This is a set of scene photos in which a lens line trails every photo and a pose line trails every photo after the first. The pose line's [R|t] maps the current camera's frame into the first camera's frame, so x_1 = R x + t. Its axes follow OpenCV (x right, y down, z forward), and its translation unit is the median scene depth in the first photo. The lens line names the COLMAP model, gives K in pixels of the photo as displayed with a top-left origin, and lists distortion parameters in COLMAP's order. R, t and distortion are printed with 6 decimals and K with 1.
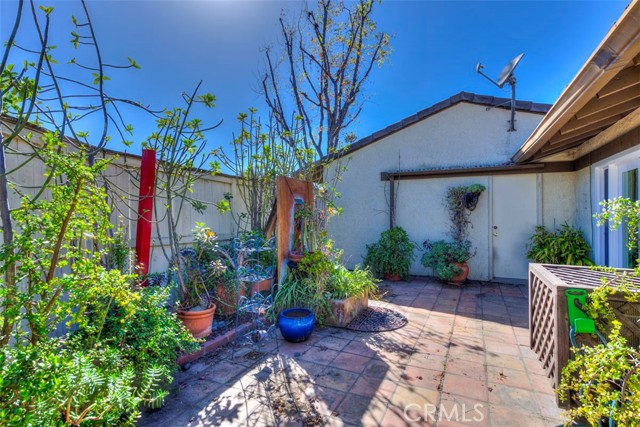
lens RADIAL K [[316.9, 0, 320.0], [0, 316.9, 213.5], [0, 0, 1]] dist [-0.002046, -0.000033]
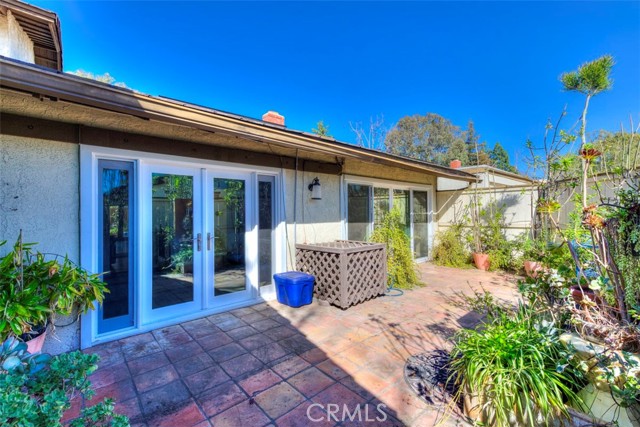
lens RADIAL K [[273.1, 0, 311.0], [0, 273.1, 212.8], [0, 0, 1]] dist [0.000085, -0.000011]
pose [[-0.917467, 0.009398, 0.397702, 0.292884], [0.009324, 0.999954, -0.002119, -0.006828], [-0.397703, 0.001764, -0.917512, 2.138439]]
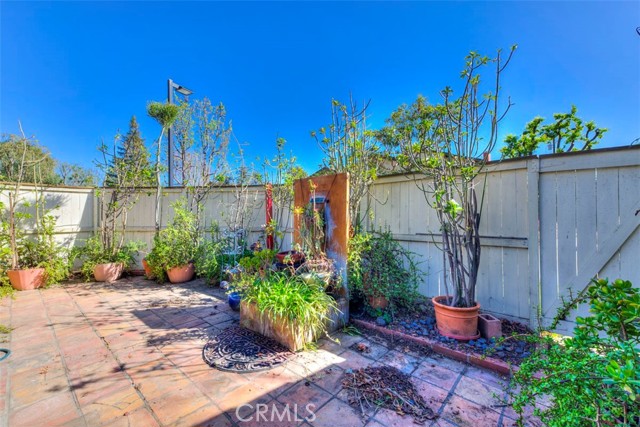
lens RADIAL K [[263.3, 0, 320.0], [0, 263.3, 213.5], [0, 0, 1]] dist [0.017430, 0.000127]
pose [[-0.263040, -0.008194, -0.964750, 0.998291], [0.003918, 0.999947, -0.009561, 0.010552], [0.964777, -0.006295, -0.262993, 1.767627]]
